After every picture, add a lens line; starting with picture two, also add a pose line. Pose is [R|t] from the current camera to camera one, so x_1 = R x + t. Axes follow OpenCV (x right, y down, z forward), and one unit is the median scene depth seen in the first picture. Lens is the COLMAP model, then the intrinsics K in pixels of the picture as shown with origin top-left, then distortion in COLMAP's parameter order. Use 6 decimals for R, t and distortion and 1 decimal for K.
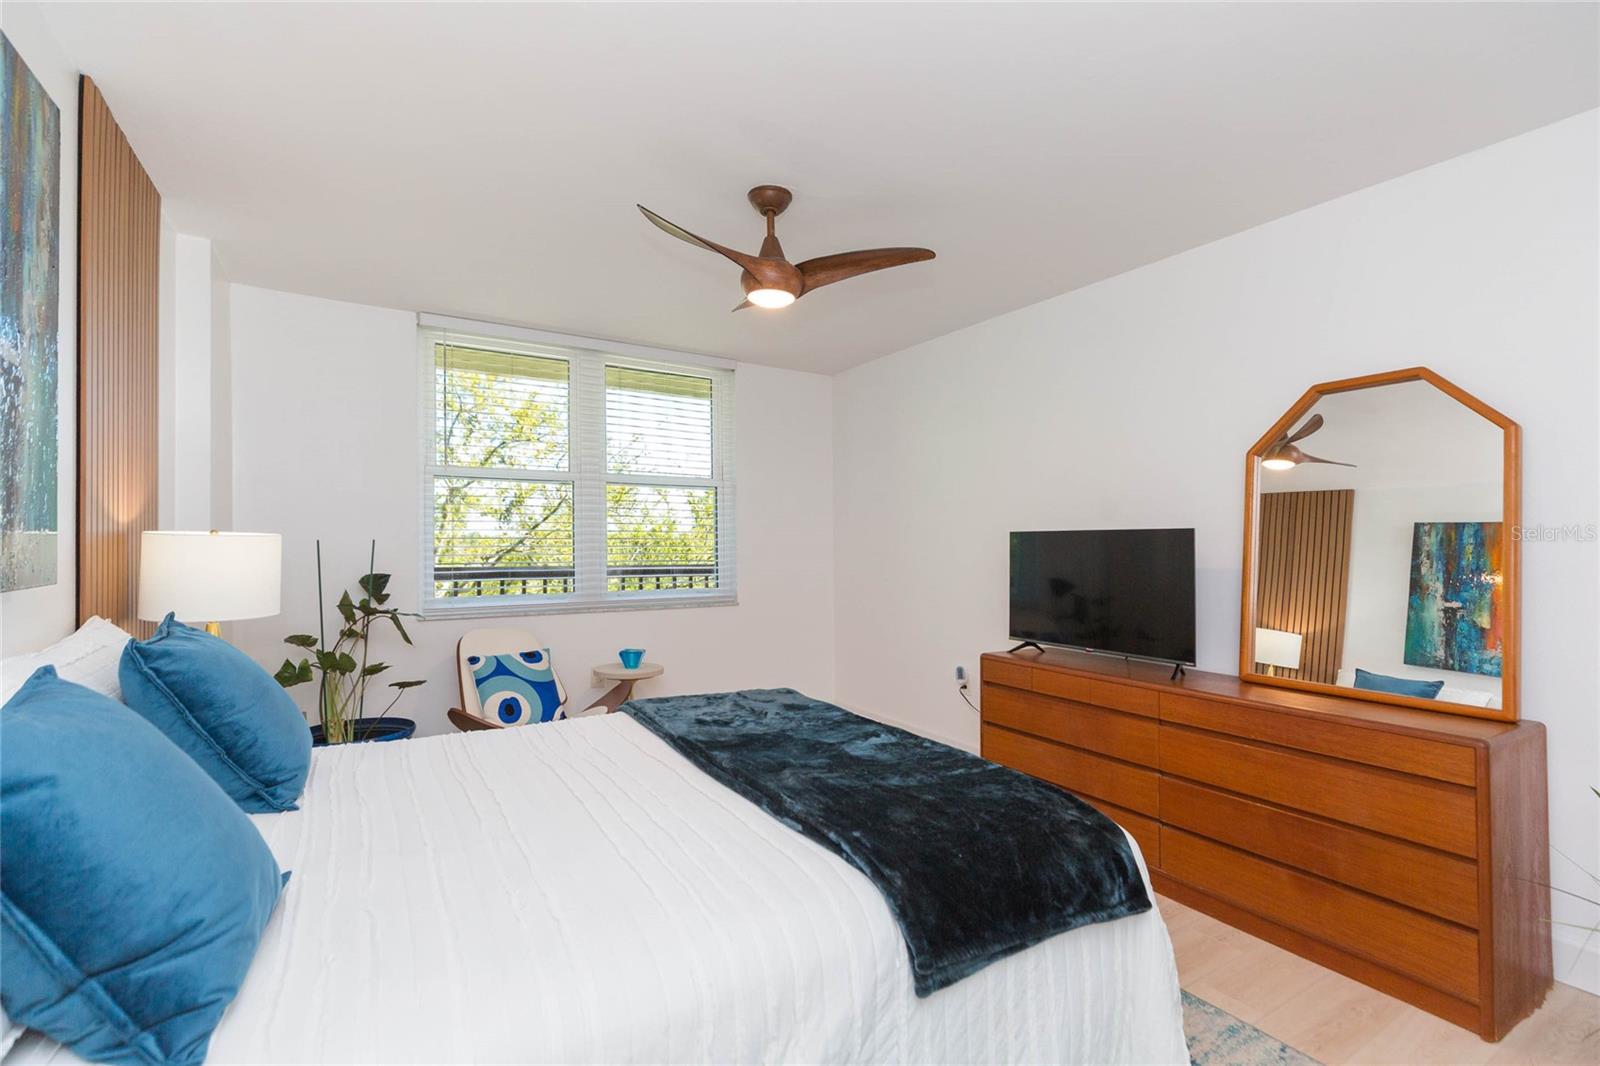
lens RADIAL K [[712.6, 0, 813.1], [0, 712.6, 536.9], [0, 0, 1]] dist [-0.000311, -0.000968]
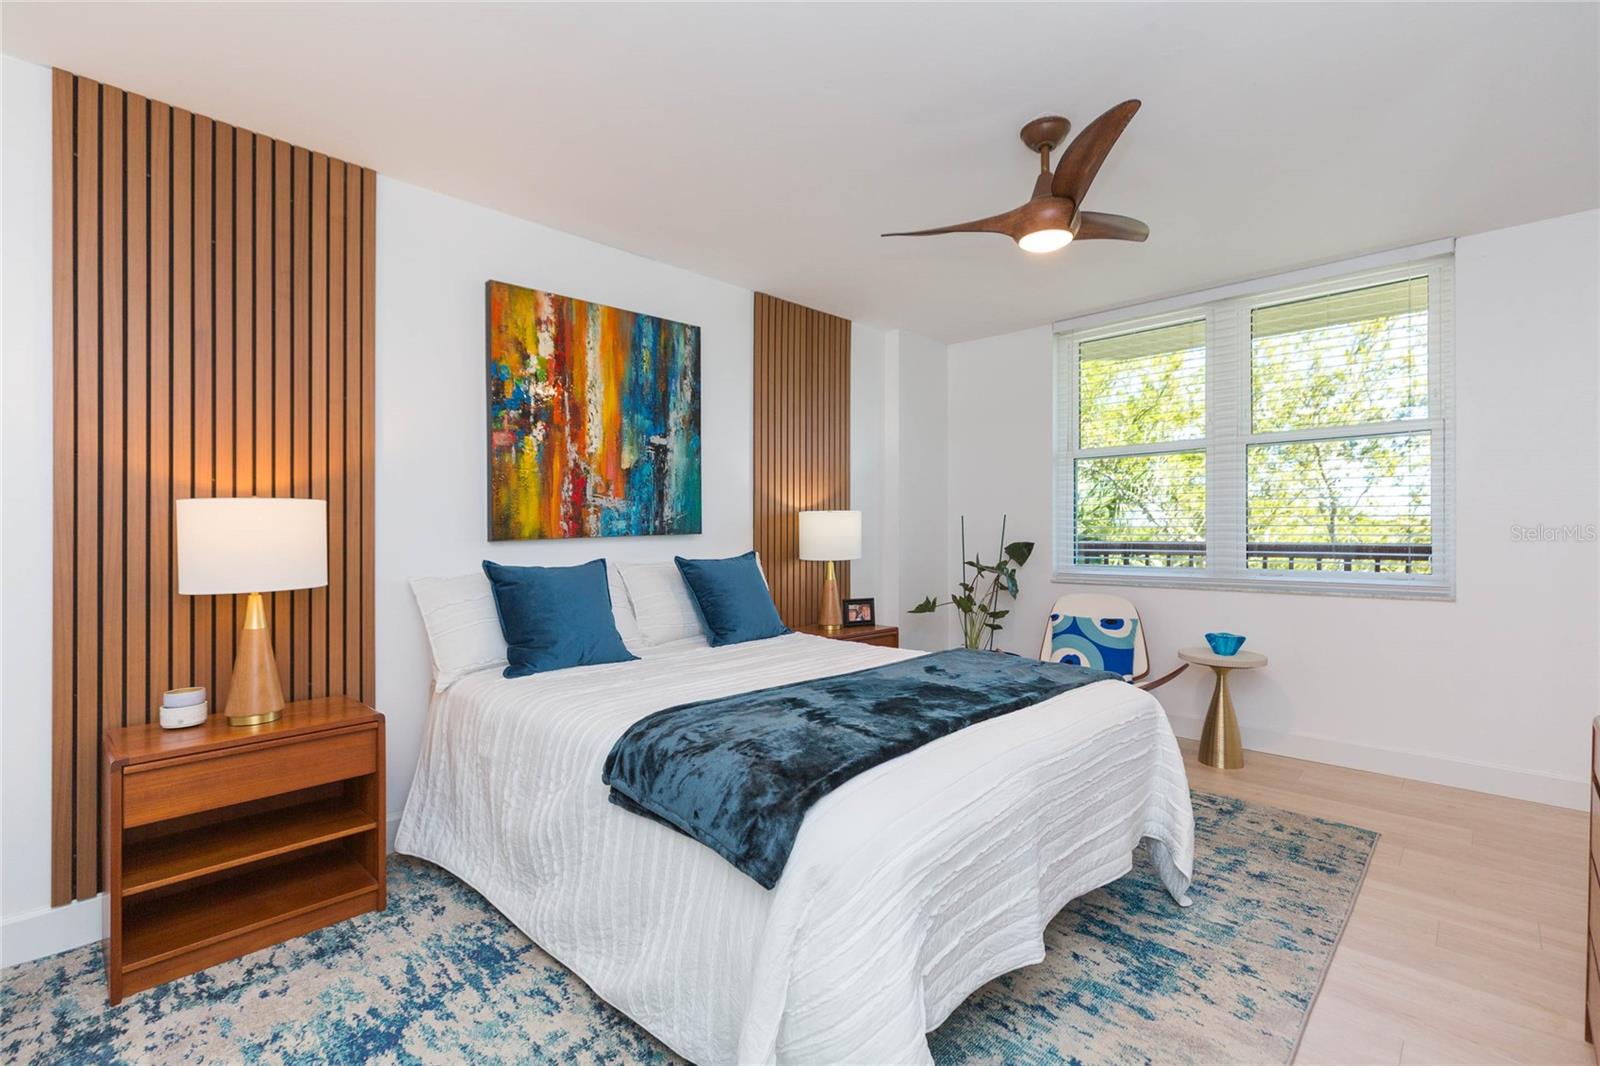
lens RADIAL K [[712.6, 0, 813.1], [0, 712.6, 536.9], [0, 0, 1]] dist [-0.000311, -0.000968]
pose [[0.237507, 0.006495, -0.971364, 0.510556], [0.015094, 0.999832, 0.010376, 0.022787], [0.971269, -0.017126, 0.237369, 0.320625]]
